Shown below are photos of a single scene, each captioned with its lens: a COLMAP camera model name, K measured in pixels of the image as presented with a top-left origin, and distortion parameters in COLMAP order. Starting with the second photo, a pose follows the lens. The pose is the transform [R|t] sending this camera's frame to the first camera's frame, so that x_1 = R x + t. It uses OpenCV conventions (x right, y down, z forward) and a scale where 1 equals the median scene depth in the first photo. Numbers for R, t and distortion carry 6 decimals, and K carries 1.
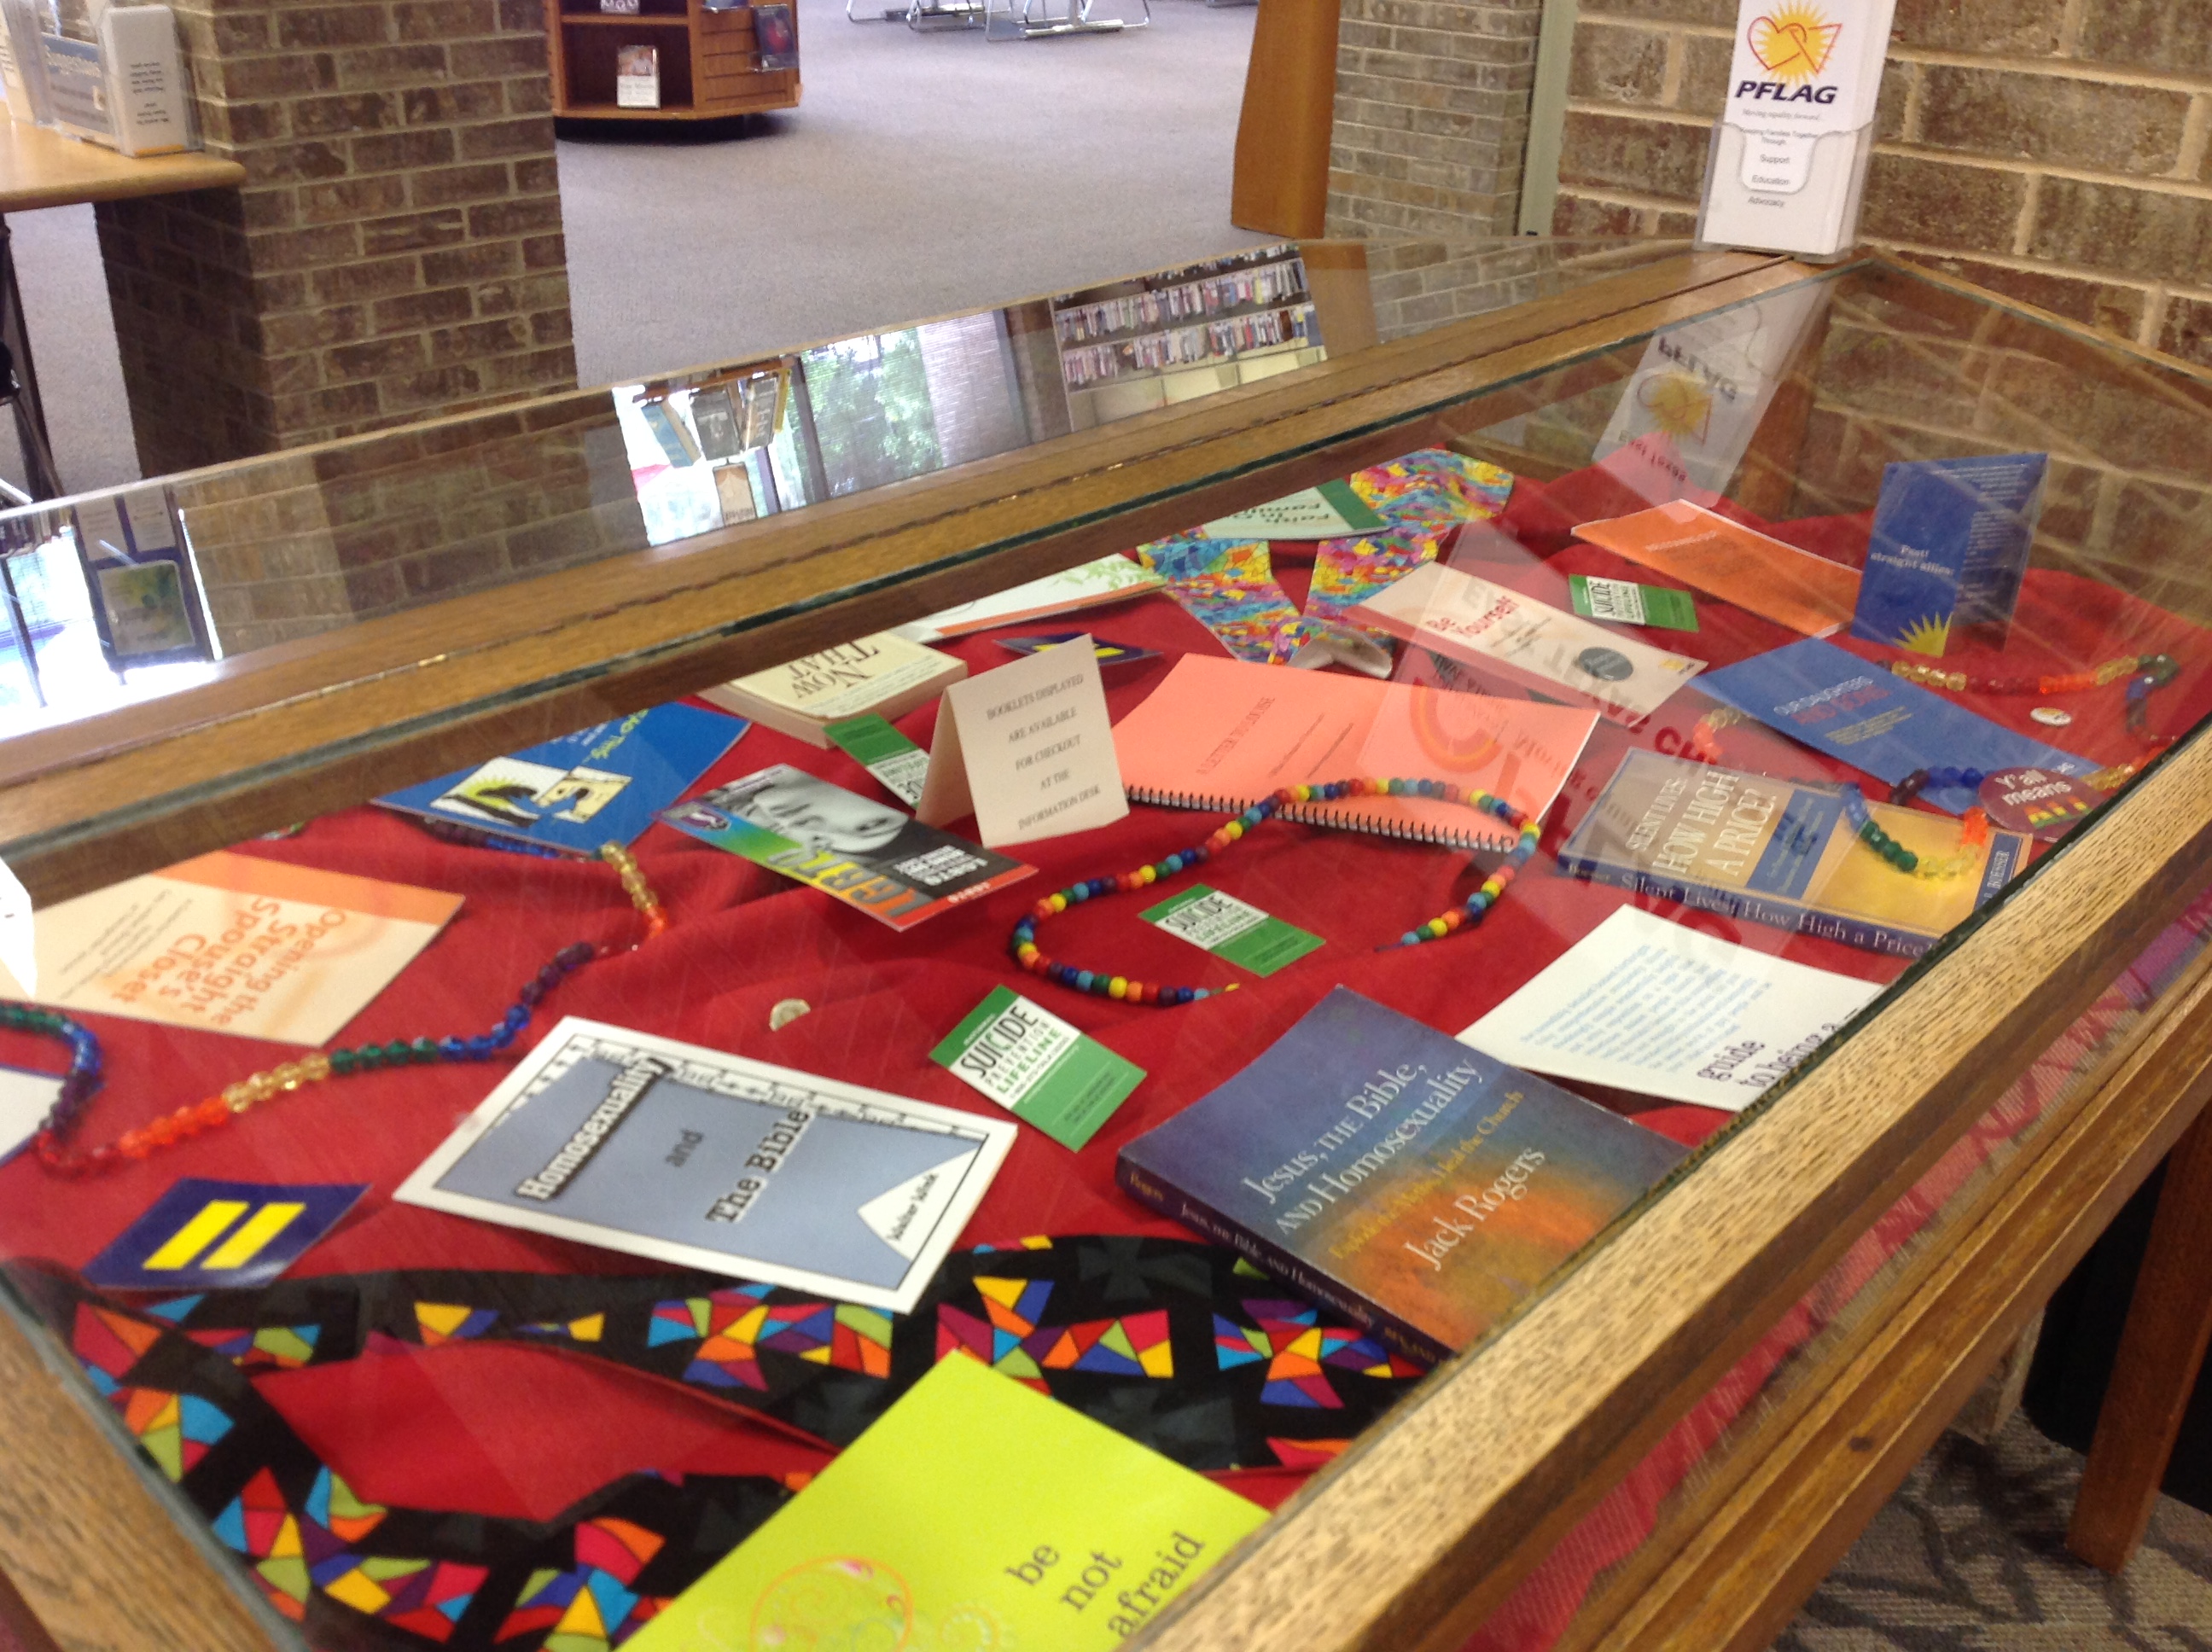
lens RADIAL K [[2117.5, 0, 1106.0], [0, 2117.5, 826.0], [0, 0, 1]] dist [0.013554, -0.077292]
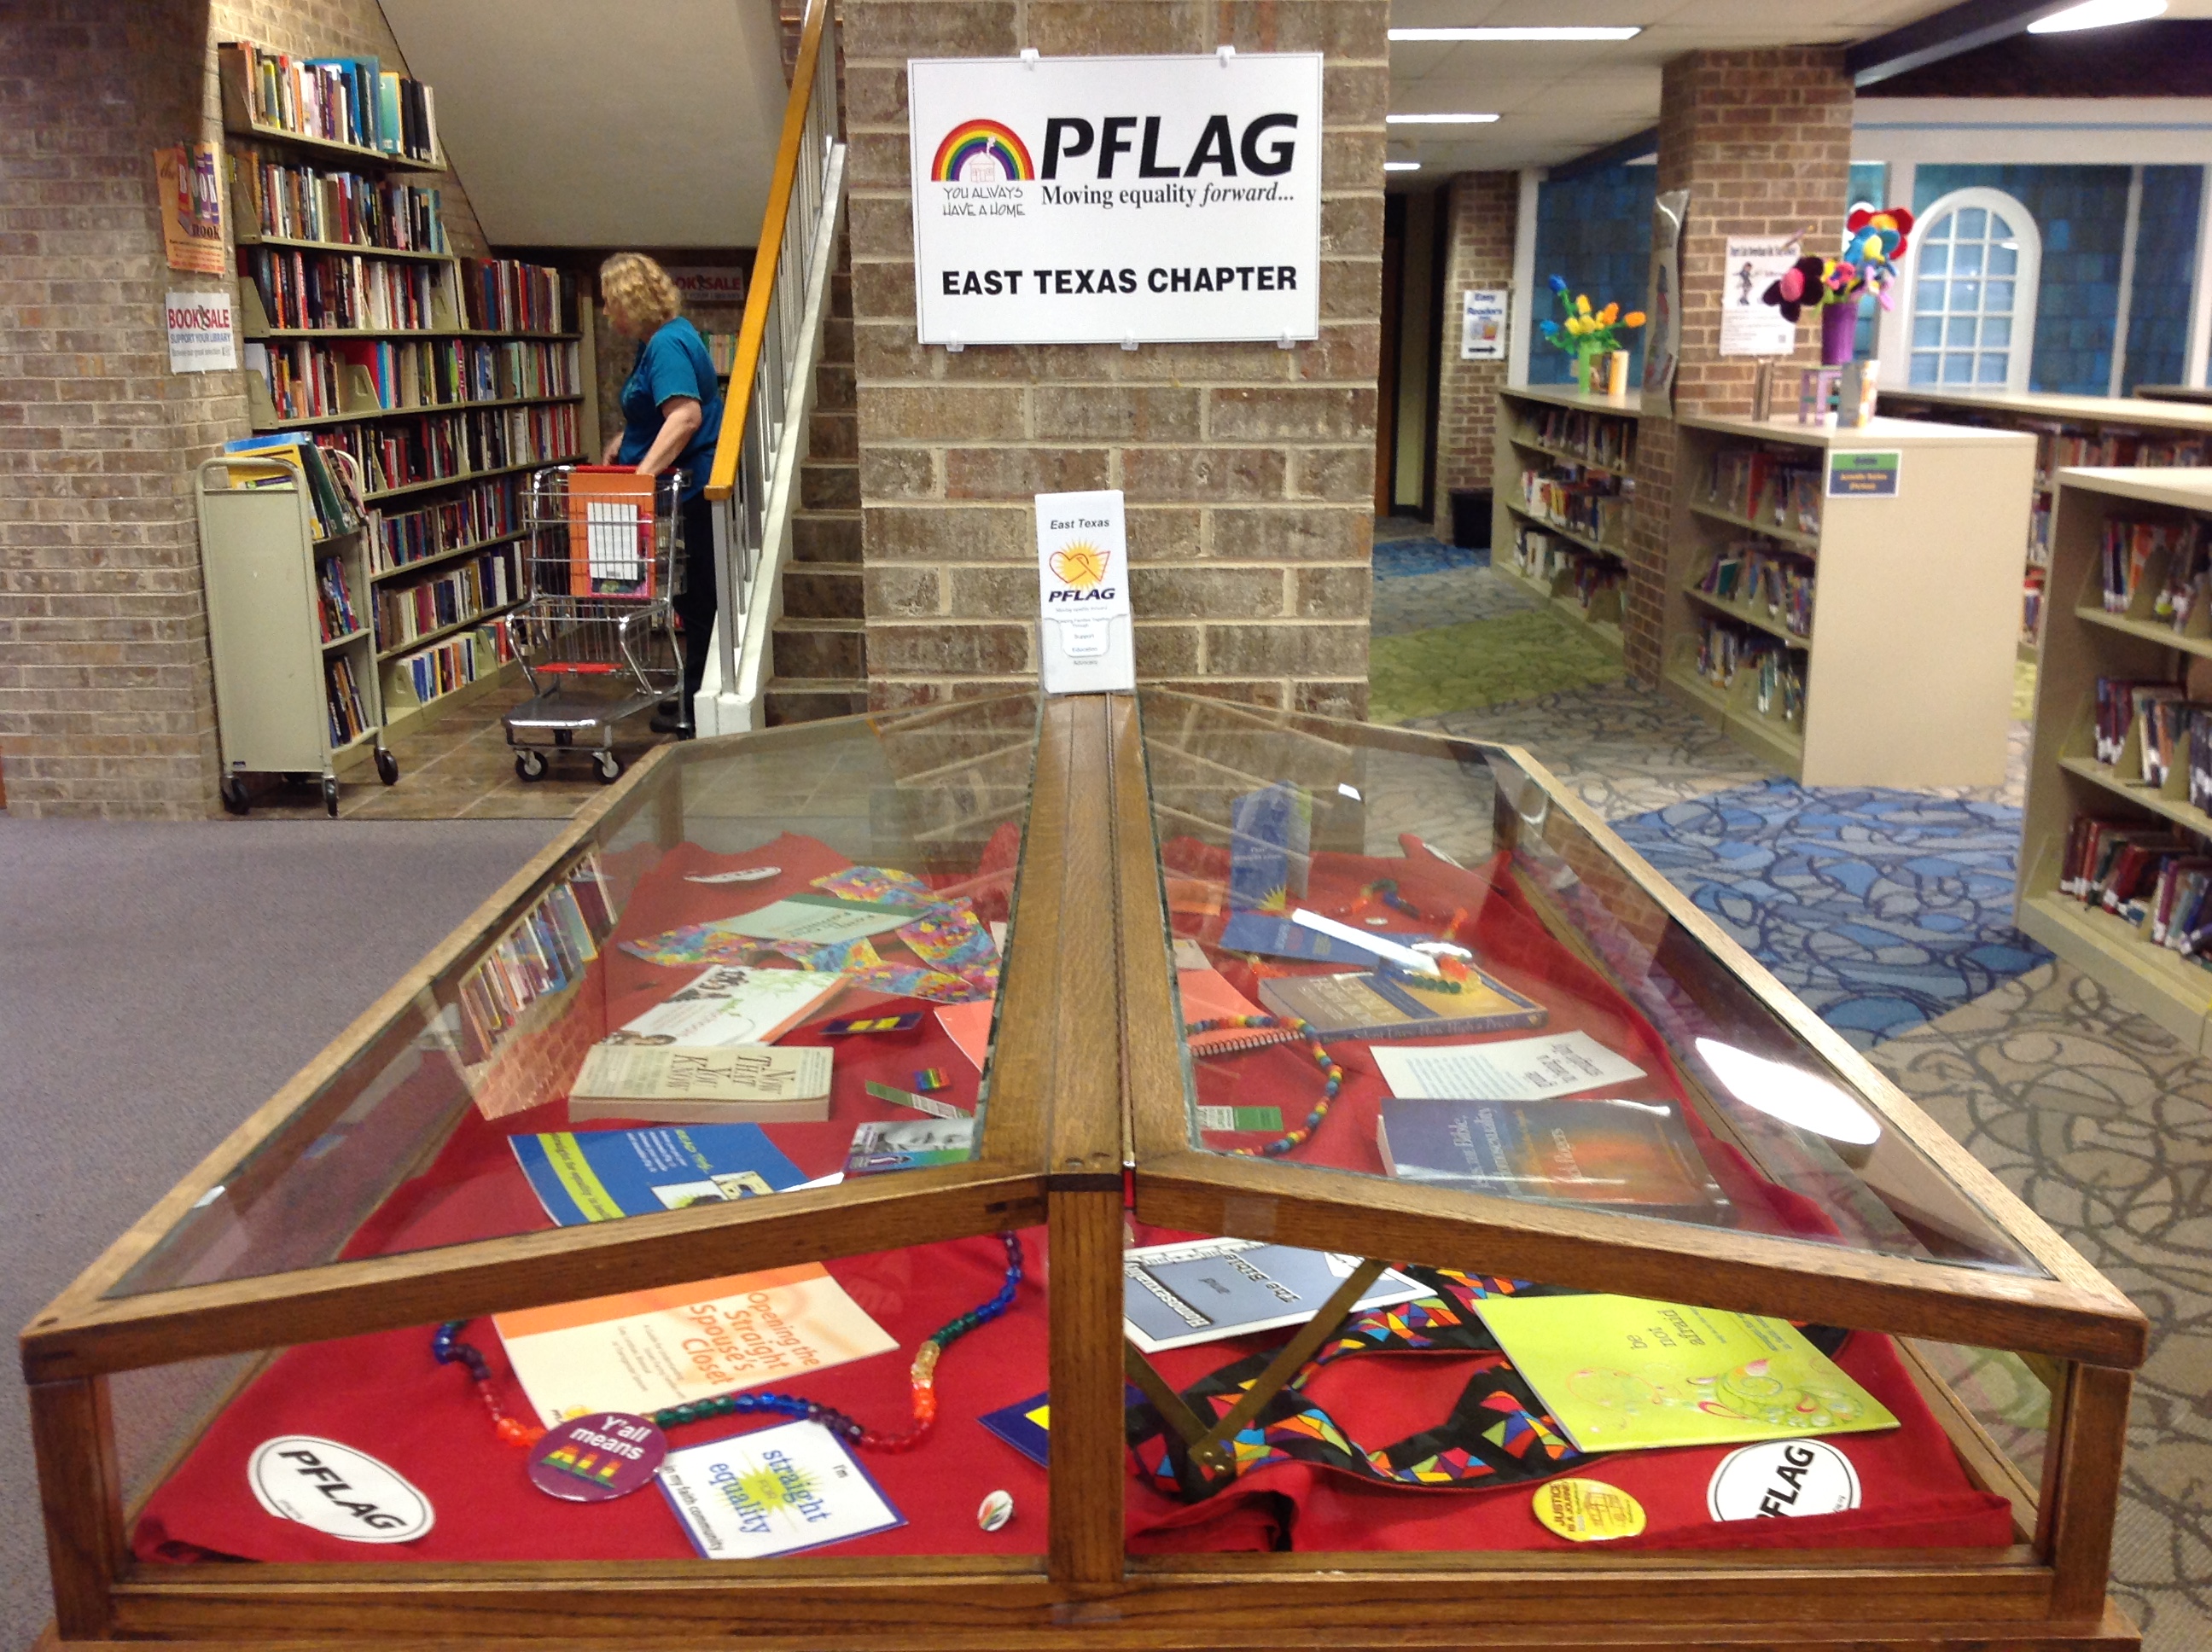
lens RADIAL K [[2028.5, 0, 1106.0], [0, 2028.5, 826.0], [0, 0, 1]] dist [0.012013, -0.006304]
pose [[0.739561, -0.177571, 0.649244, -0.661294], [0.317264, 0.942664, -0.103576, -0.021809], [-0.593627, 0.282583, 0.753494, -0.098843]]
